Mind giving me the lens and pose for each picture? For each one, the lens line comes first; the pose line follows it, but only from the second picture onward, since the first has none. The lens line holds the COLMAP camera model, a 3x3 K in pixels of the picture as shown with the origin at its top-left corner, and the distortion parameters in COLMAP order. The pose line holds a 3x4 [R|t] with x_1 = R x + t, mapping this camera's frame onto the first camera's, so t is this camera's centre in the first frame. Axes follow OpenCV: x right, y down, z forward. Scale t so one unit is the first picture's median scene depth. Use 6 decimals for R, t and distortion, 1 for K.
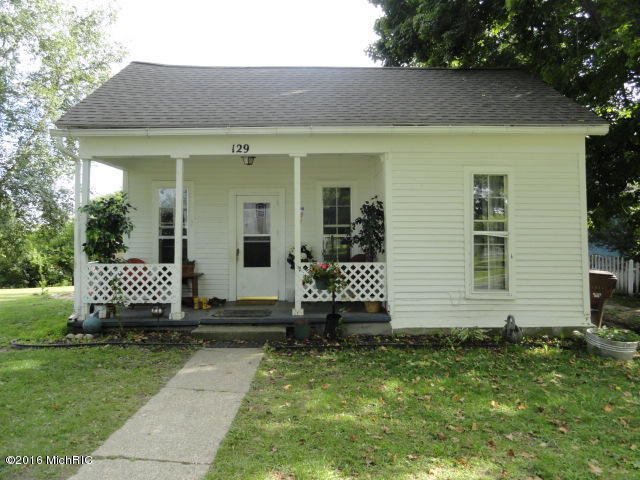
lens RADIAL K [[446.4, 0, 320.0], [0, 446.4, 240.0], [0, 0, 1]] dist [-0.004378, 0.007122]
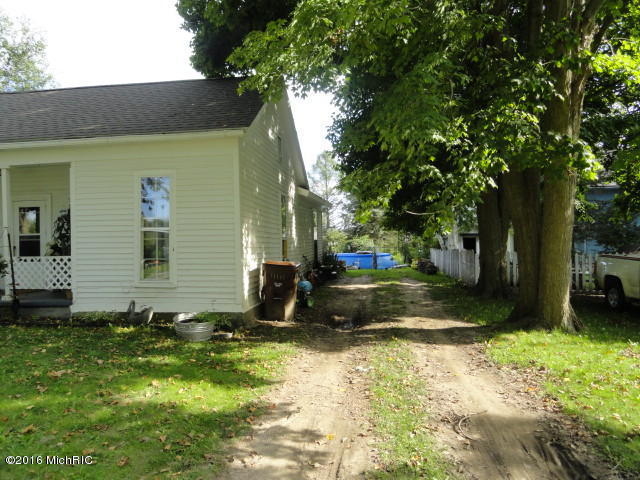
lens RADIAL K [[446.4, 0, 320.0], [0, 446.4, 240.0], [0, 0, 1]] dist [-0.004378, 0.007122]
pose [[0.987118, -0.015410, -0.159249, 0.979945], [0.020106, 0.999408, 0.027917, -0.011460], [0.158725, -0.030759, 0.986844, -0.051602]]
